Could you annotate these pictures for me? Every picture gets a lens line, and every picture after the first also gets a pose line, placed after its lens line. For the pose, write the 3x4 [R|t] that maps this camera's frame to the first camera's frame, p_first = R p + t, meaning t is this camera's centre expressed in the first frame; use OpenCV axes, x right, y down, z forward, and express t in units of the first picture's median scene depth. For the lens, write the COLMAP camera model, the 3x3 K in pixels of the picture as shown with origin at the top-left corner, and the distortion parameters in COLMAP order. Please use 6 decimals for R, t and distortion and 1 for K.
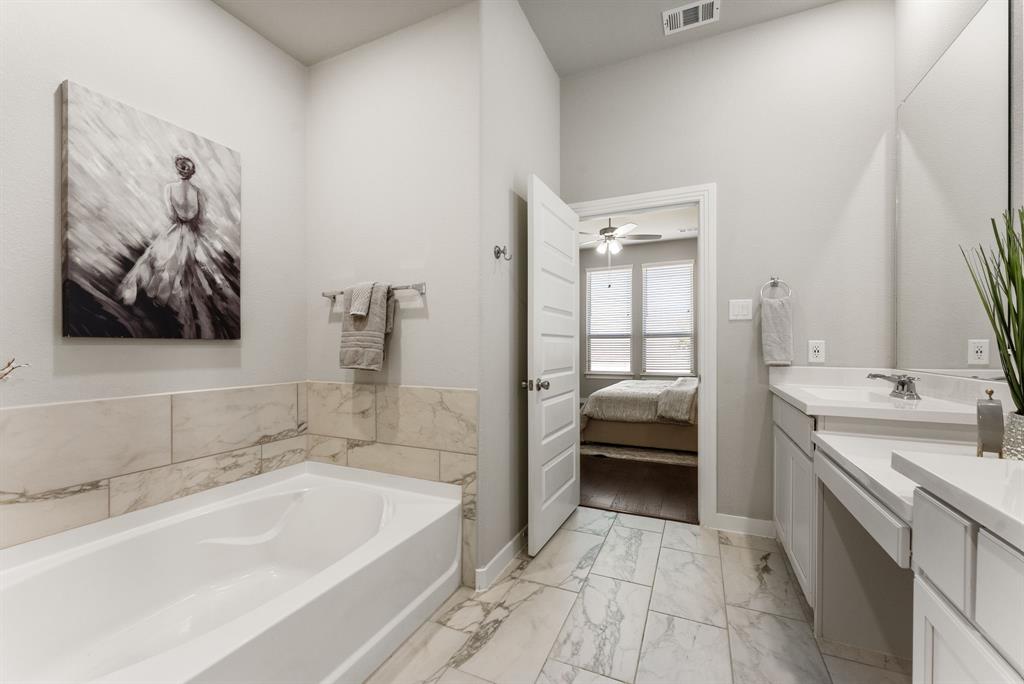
lens RADIAL K [[412.7, 0, 515.5], [0, 412.7, 346.3], [0, 0, 1]] dist [0.000787, 0.000103]
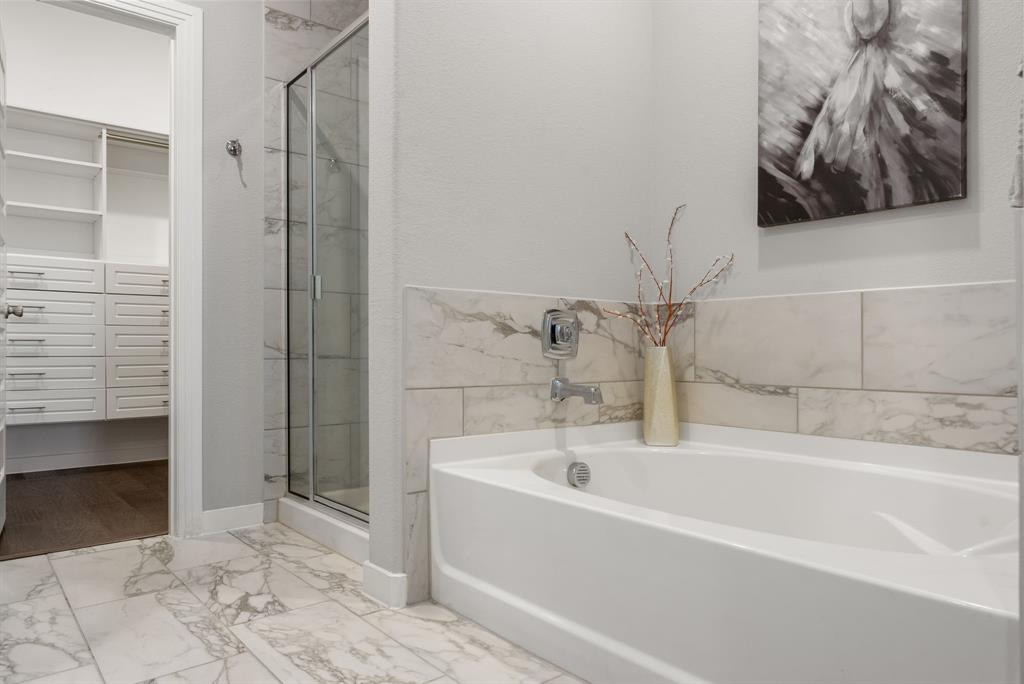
lens RADIAL K [[673.8, 0, 512.0], [0, 673.8, 342.0], [0, 0, 1]] dist [0.002980, 0.000560]
pose [[-0.438641, -0.001375, -0.898661, 0.477091], [0.005253, 0.999978, -0.004094, 0.206063], [0.898647, -0.006517, -0.438624, 0.972735]]
